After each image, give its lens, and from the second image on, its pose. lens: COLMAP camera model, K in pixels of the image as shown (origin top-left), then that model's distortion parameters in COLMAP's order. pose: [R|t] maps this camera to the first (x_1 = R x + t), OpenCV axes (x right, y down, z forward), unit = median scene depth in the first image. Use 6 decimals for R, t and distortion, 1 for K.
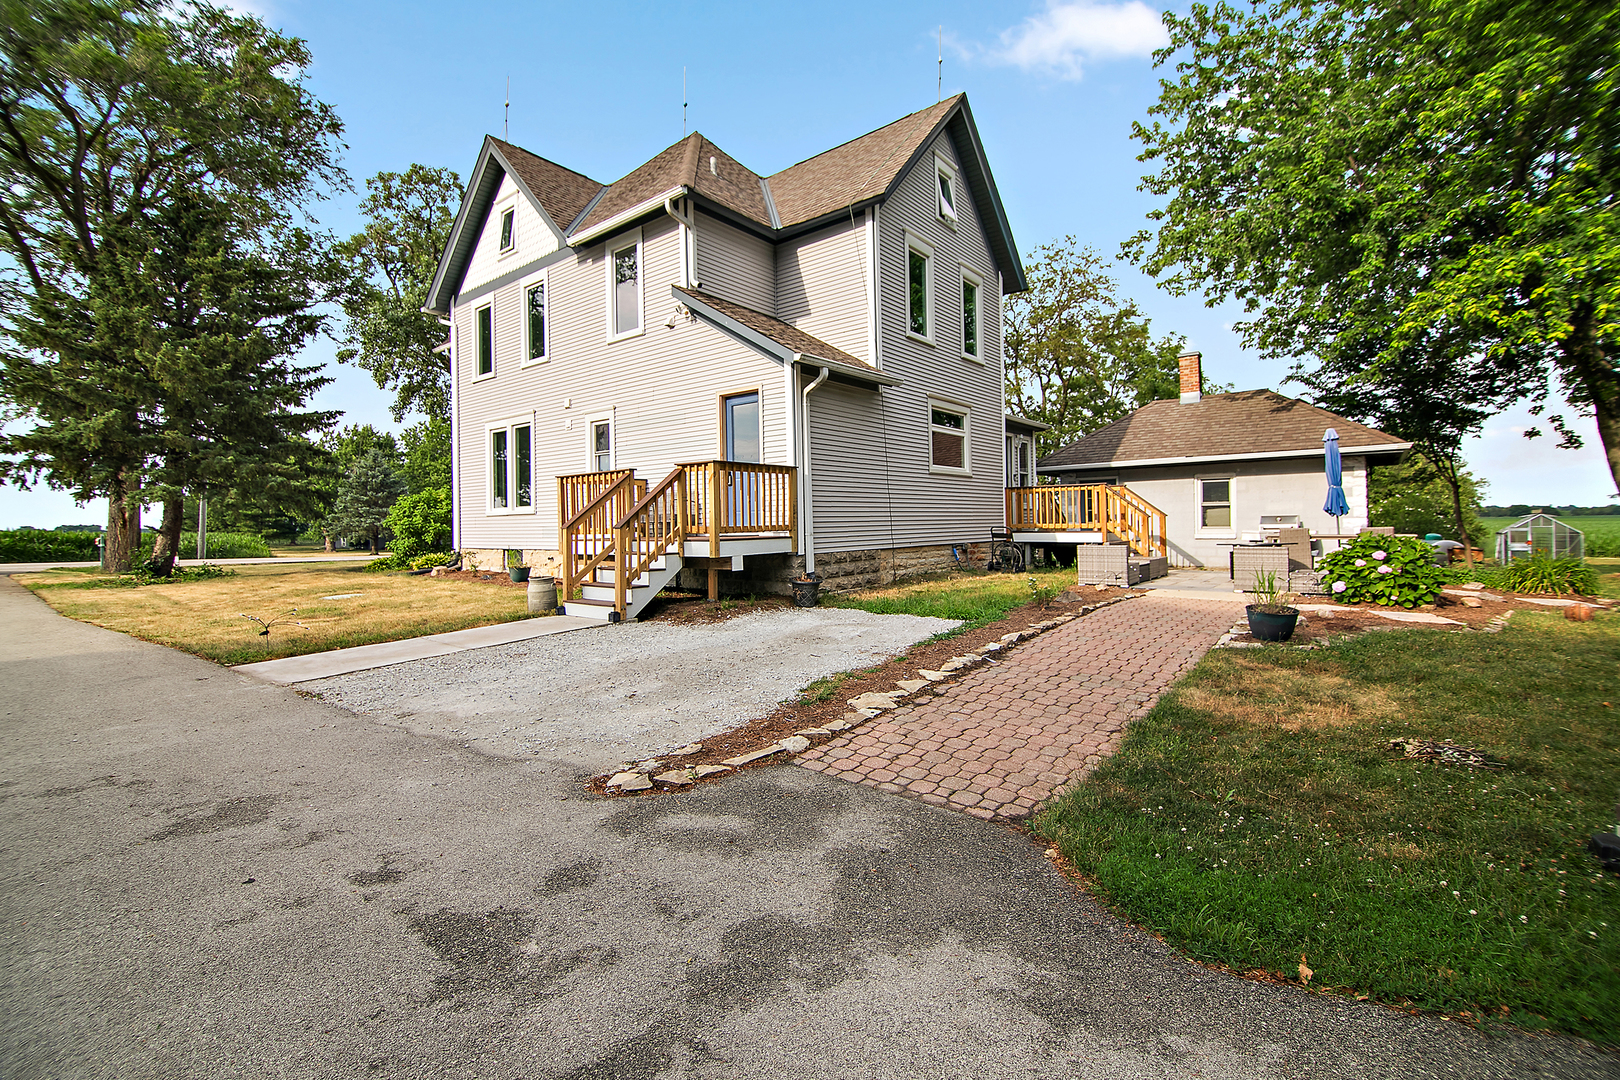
lens RADIAL K [[712.3, 0, 808.0], [0, 712.3, 521.4], [0, 0, 1]] dist [-0.000821, -0.013787]
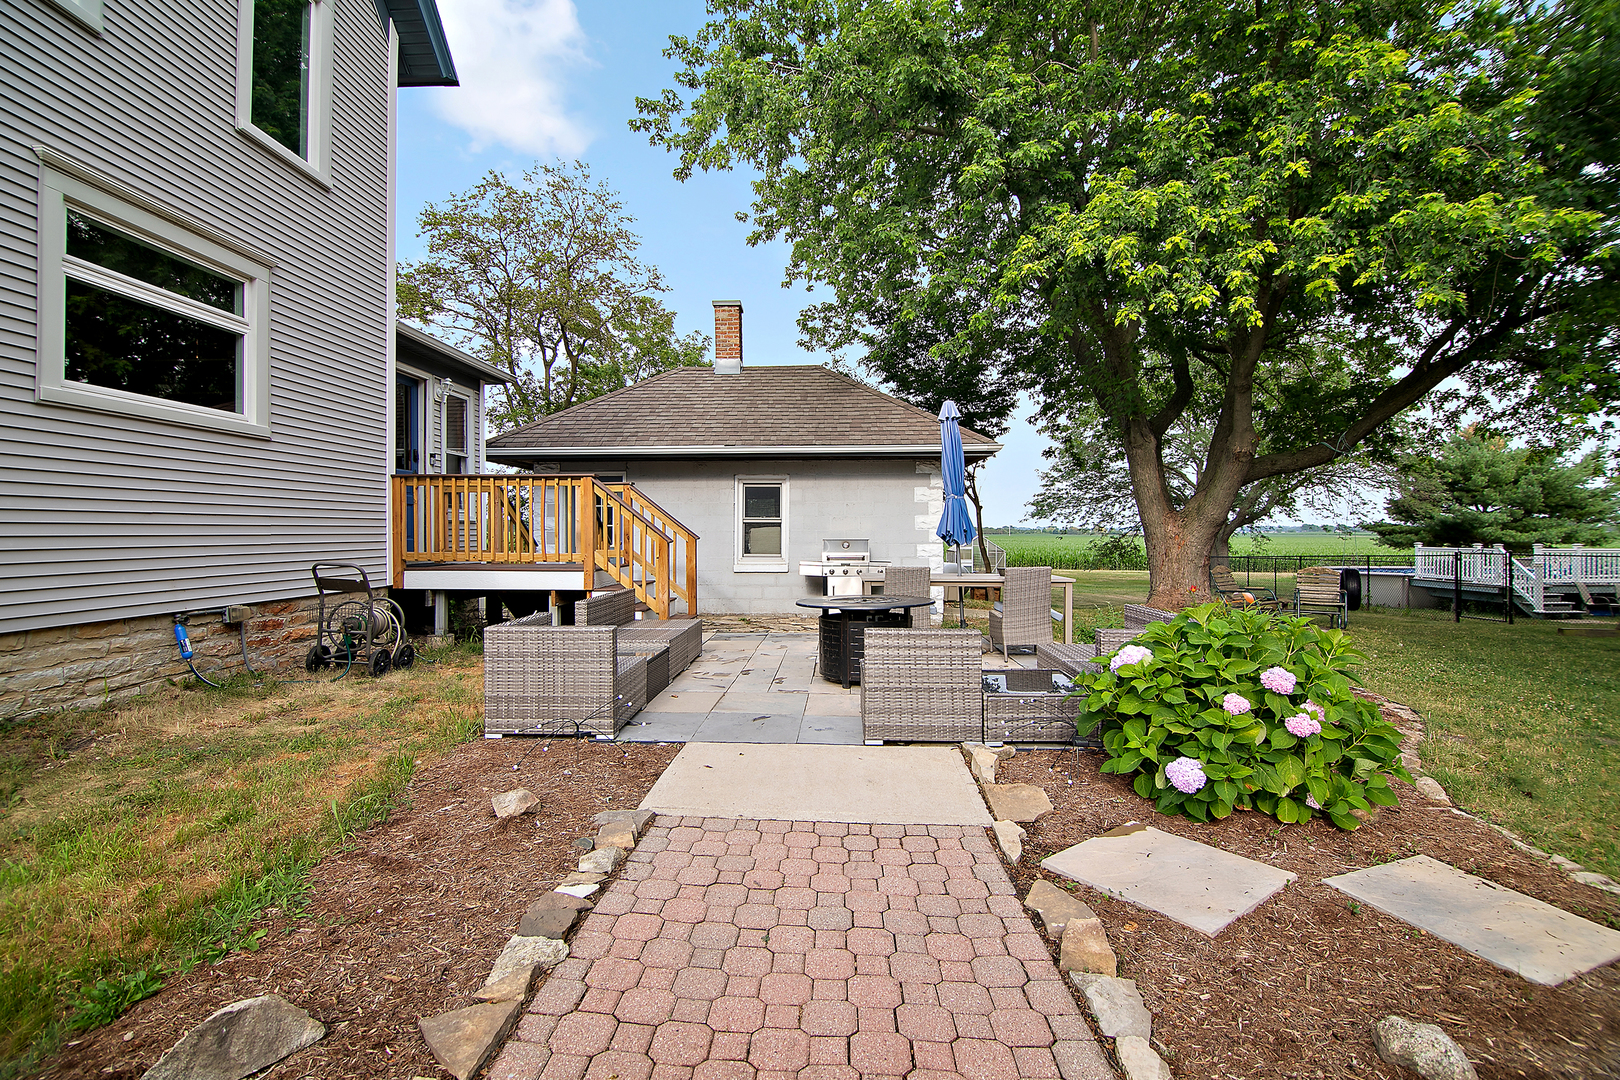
lens RADIAL K [[712.3, 0, 808.0], [0, 712.3, 521.4], [0, 0, 1]] dist [-0.000821, -0.013787]
pose [[0.802942, 0.023485, 0.595594, 0.212505], [-0.013904, 0.999690, -0.020674, -0.010335], [-0.595895, 0.008319, 0.803019, 0.444324]]
